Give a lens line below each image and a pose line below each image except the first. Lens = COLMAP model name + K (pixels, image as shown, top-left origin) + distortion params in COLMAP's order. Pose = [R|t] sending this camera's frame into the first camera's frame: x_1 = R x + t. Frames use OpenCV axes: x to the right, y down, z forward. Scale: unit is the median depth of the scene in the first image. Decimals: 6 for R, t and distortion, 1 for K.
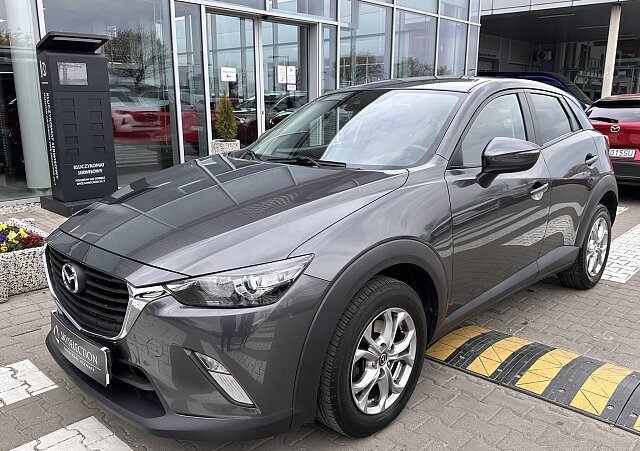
lens RADIAL K [[532.0, 0, 326.7], [0, 532.0, 225.8], [0, 0, 1]] dist [-0.000434, -0.001992]
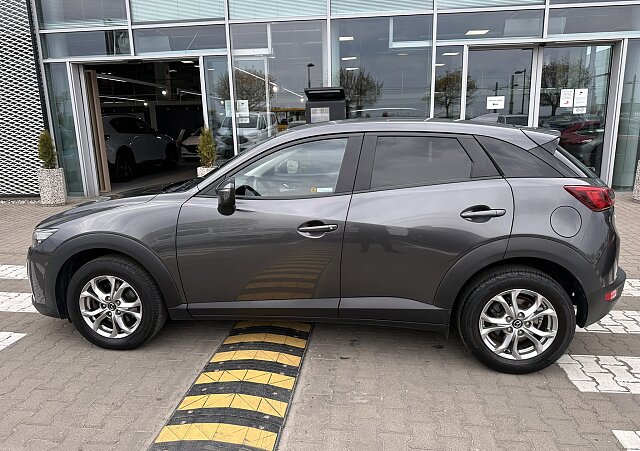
lens RADIAL K [[460.2, 0, 320.0], [0, 460.2, 225.5], [0, 0, 1]] dist [0.012316, 0.001816]
pose [[0.597133, 0.158591, -0.786309, 0.518428], [-0.161399, 0.983967, 0.075888, -0.067528], [0.785737, 0.081594, 0.613156, 0.203416]]
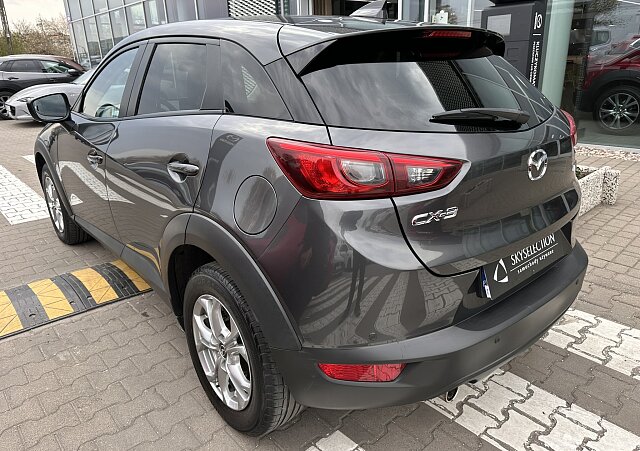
lens RADIAL K [[459.3, 0, 317.0], [0, 459.3, 238.1], [0, 0, 1]] dist [-0.004932, -0.002845]
pose [[-0.098551, 0.365394, -0.925621, 0.527011], [-0.197687, 0.904423, 0.378074, -0.149931], [0.975299, 0.220243, -0.016898, 0.654962]]
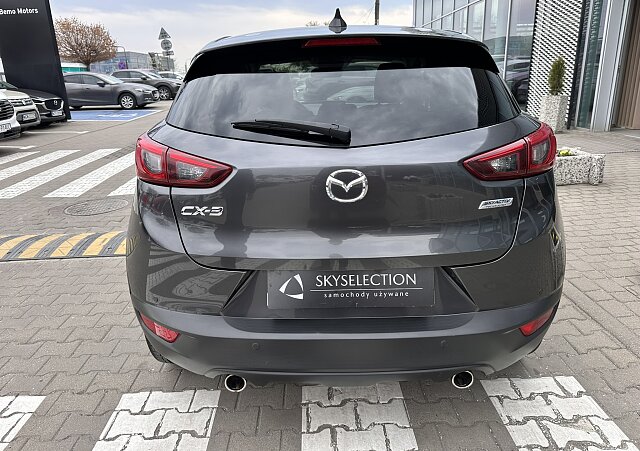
lens RADIAL K [[460.2, 0, 320.0], [0, 460.2, 225.5], [0, 0, 1]] dist [0.012316, 0.001816]
pose [[-0.726749, 0.248505, -0.640376, 0.436531], [-0.116632, 0.874086, 0.471561, -0.201178], [0.676929, 0.417395, -0.606258, 0.882996]]
